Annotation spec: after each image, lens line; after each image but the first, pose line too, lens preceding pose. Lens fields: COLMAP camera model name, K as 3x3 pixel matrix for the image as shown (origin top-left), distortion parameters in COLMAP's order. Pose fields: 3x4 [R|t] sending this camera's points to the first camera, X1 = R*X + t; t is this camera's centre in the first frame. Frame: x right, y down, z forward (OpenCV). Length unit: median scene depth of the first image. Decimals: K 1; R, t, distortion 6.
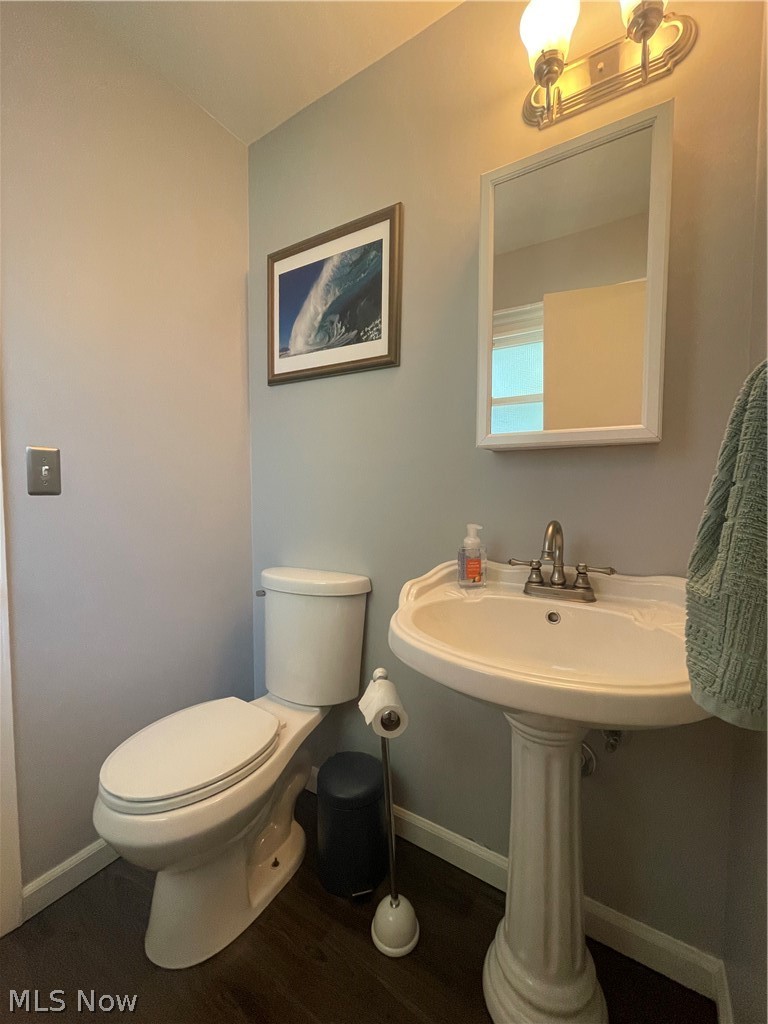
lens RADIAL K [[416.9, 0, 381.2], [0, 416.9, 506.7], [0, 0, 1]] dist [-0.000405, 0.002160]
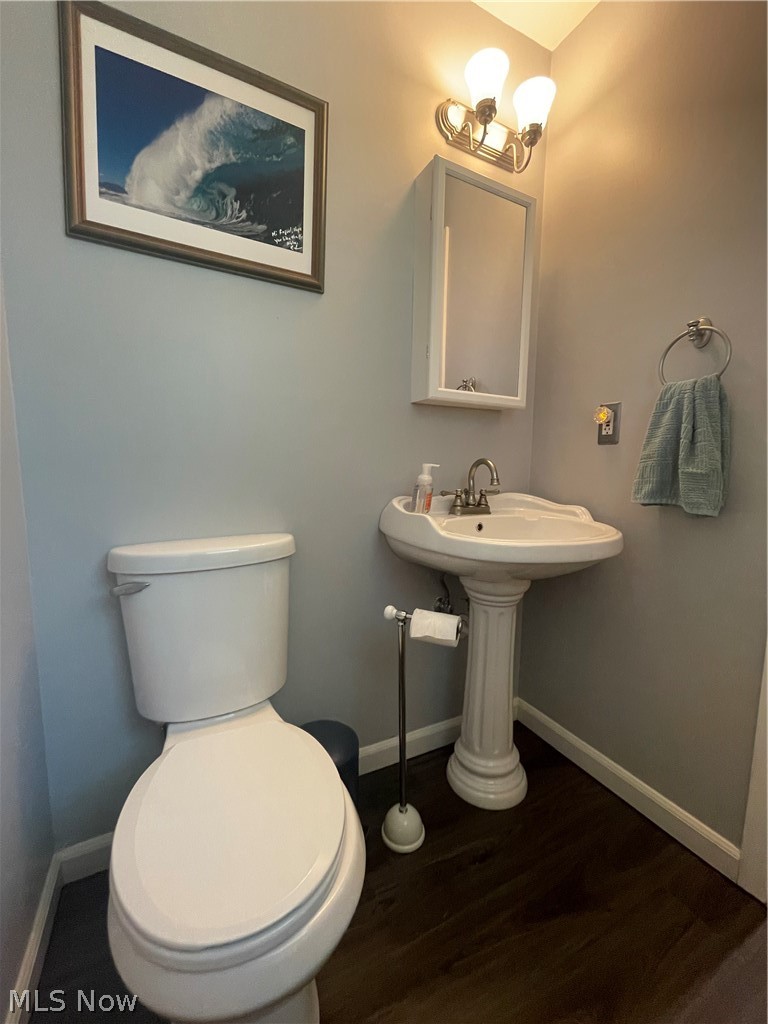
lens RADIAL K [[416.9, 0, 381.7], [0, 416.9, 510.2], [0, 0, 1]] dist [-0.000405, 0.002160]
pose [[0.511643, -0.090205, 0.854450, -0.656331], [0.027655, 0.995687, 0.088556, 0.050130], [-0.858753, -0.021679, 0.511931, 0.383796]]
